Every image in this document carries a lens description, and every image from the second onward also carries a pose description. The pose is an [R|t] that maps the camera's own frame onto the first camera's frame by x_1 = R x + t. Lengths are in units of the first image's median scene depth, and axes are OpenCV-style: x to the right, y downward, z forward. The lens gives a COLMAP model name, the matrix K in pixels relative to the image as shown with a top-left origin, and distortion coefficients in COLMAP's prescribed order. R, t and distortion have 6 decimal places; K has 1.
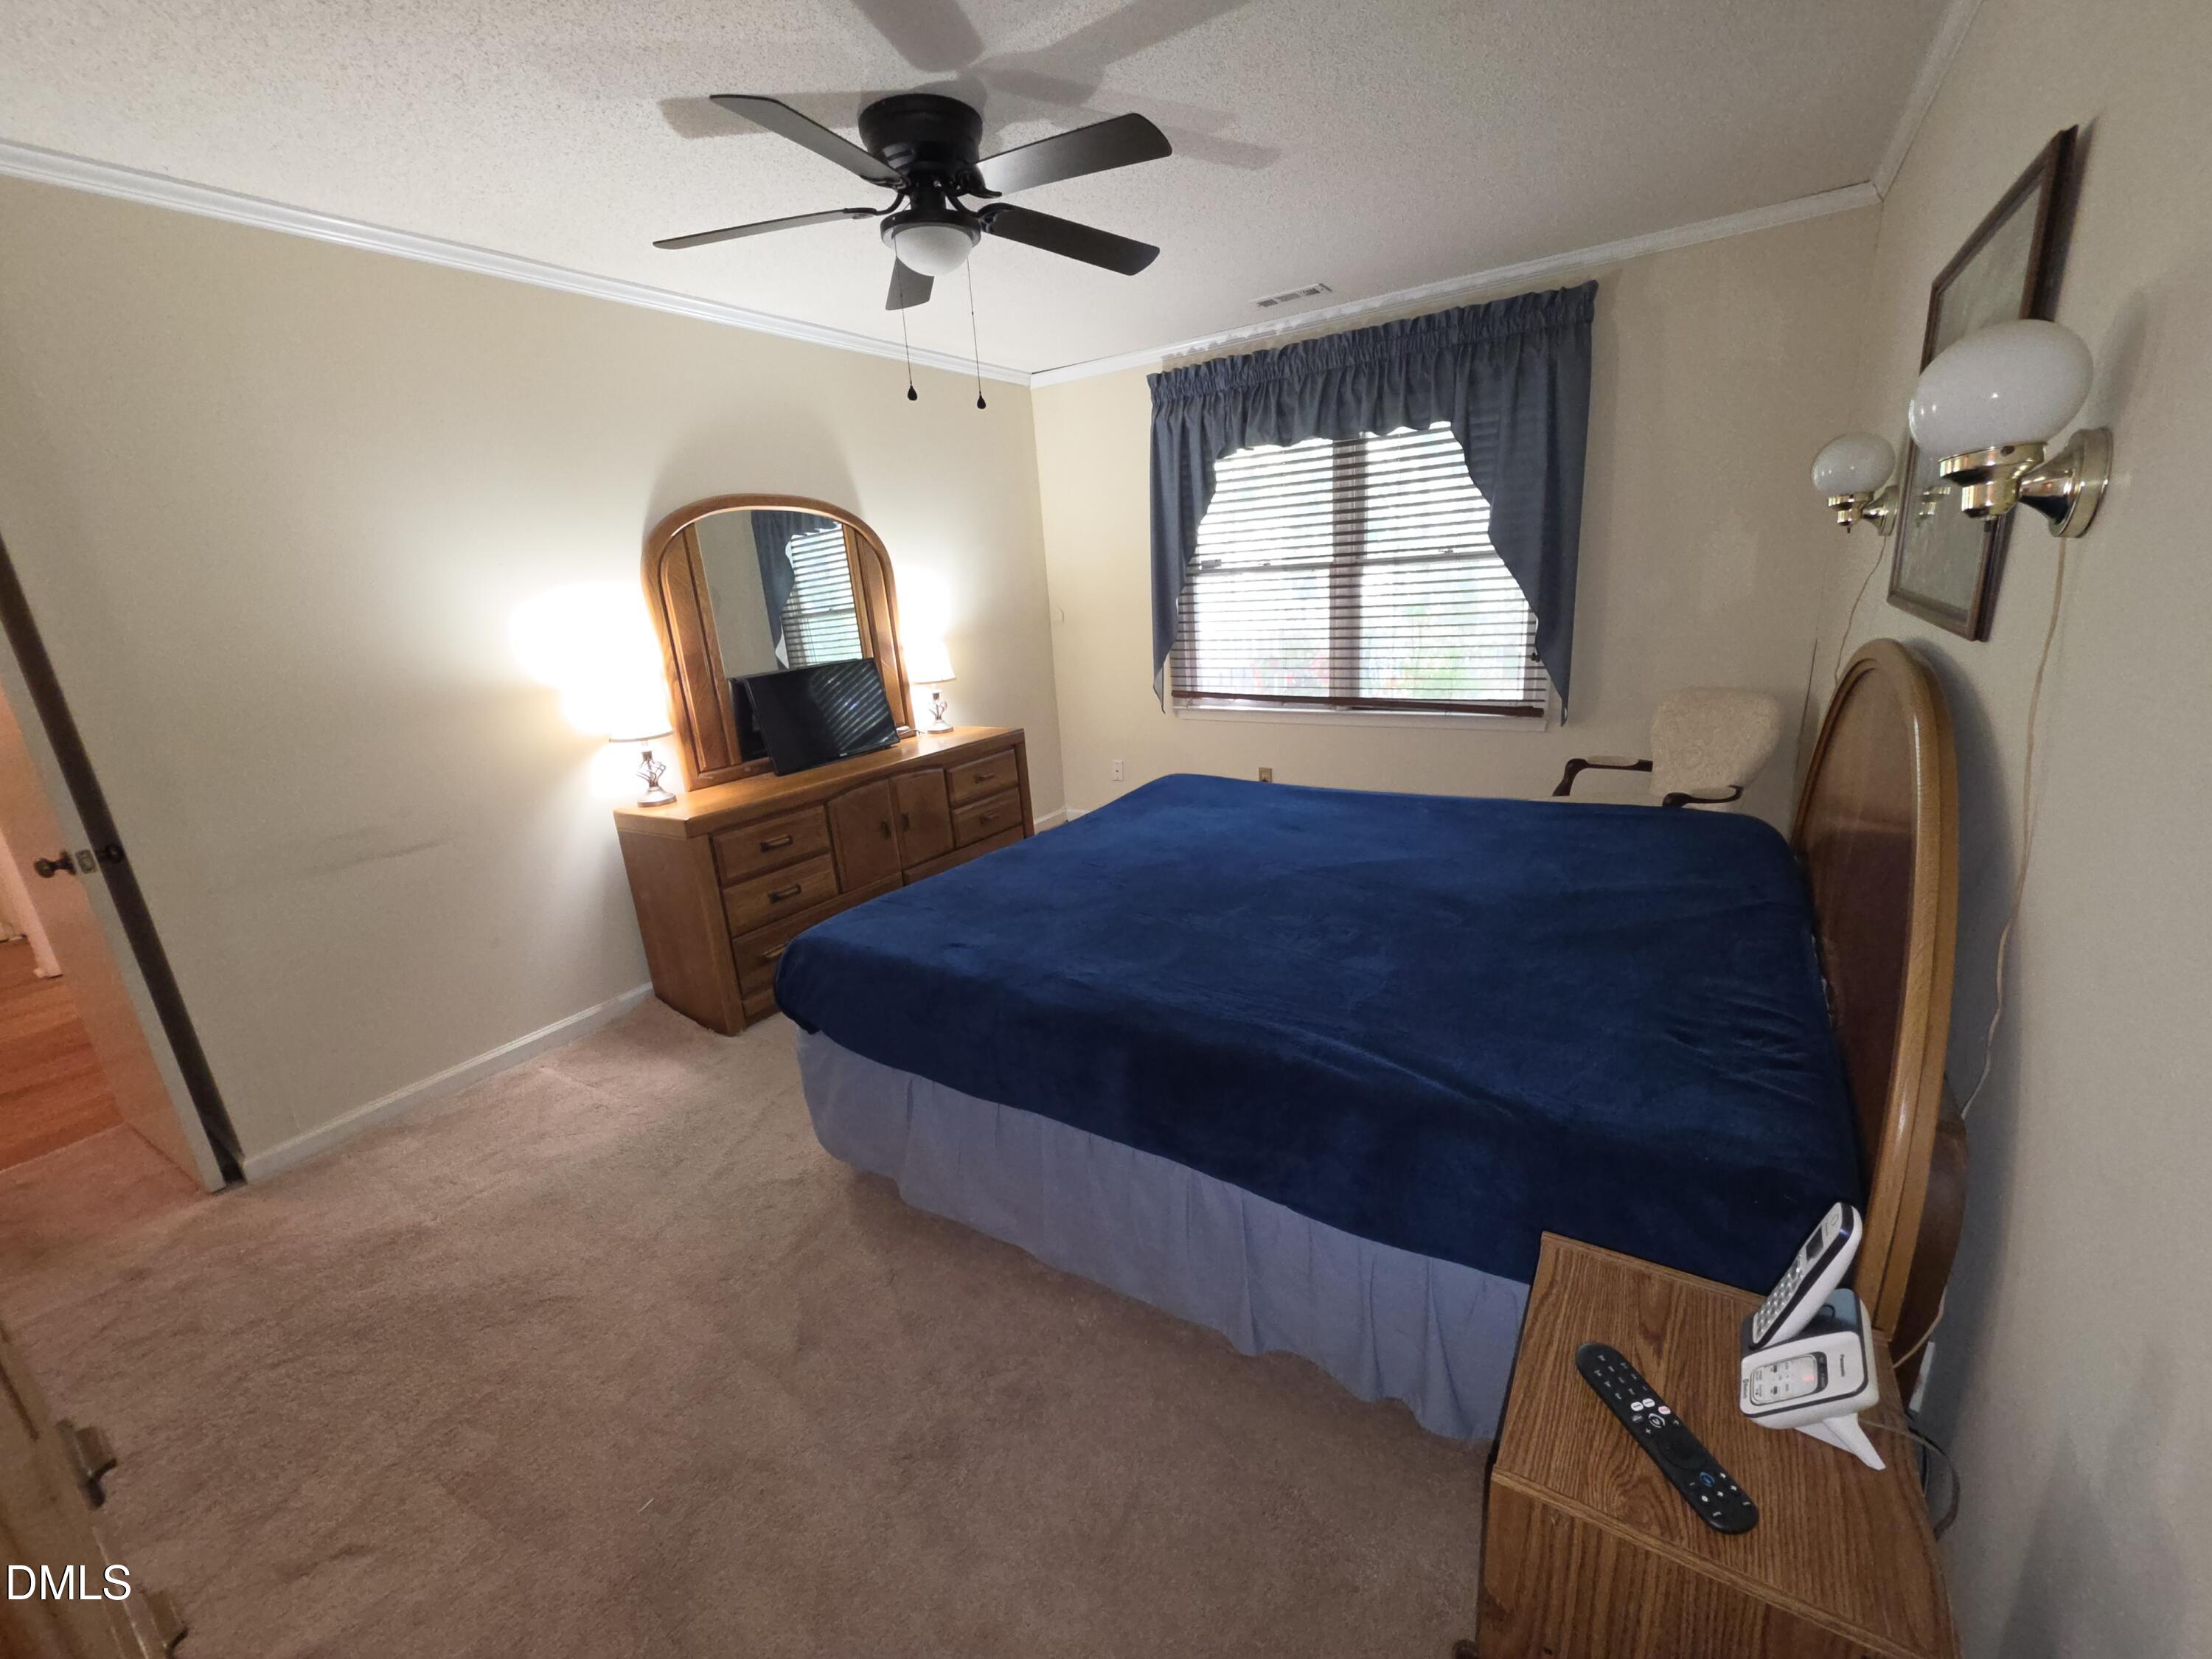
lens RADIAL K [[886.8, 0, 1104.5], [0, 886.8, 821.3], [0, 0, 1]] dist [-0.001506, -0.000327]
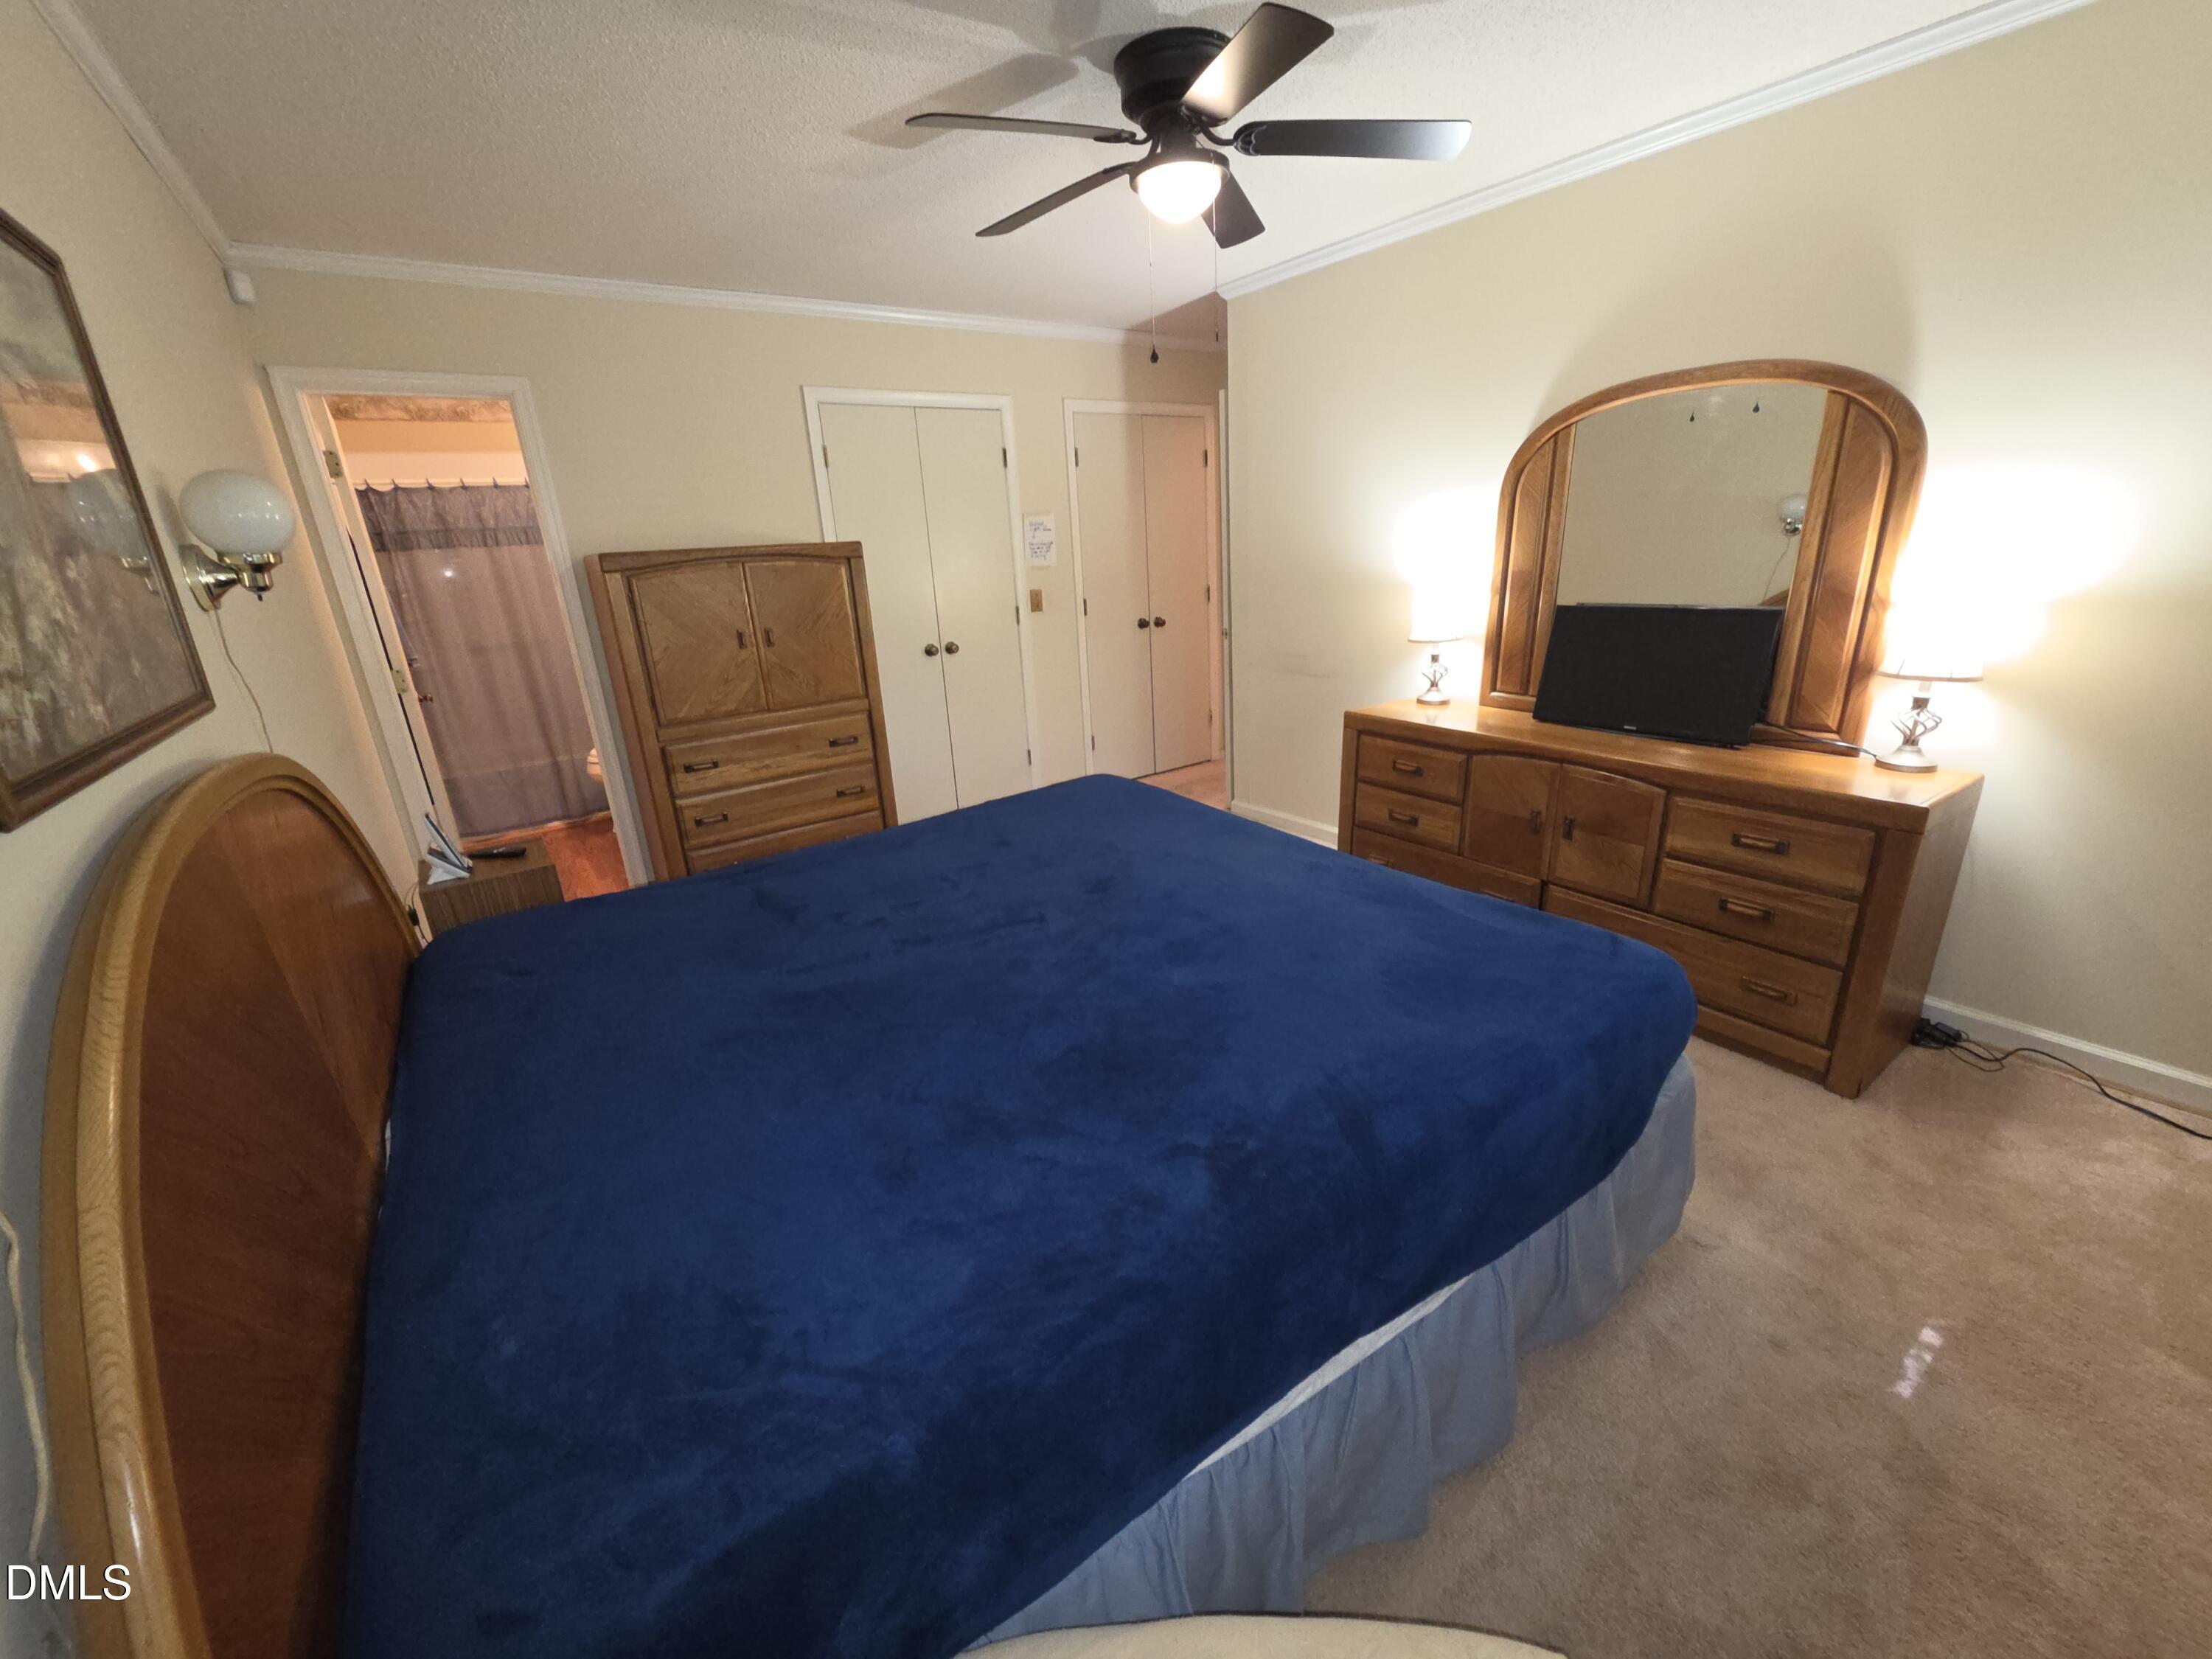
lens RADIAL K [[886.8, 0, 1104.5], [0, 886.8, 821.3], [0, 0, 1]] dist [-0.001506, -0.000327]
pose [[-0.353068, 0.365112, -0.861415, 0.620293], [-0.179523, 0.877165, 0.445369, -0.298051], [0.918213, 0.311889, -0.244152, 0.910186]]
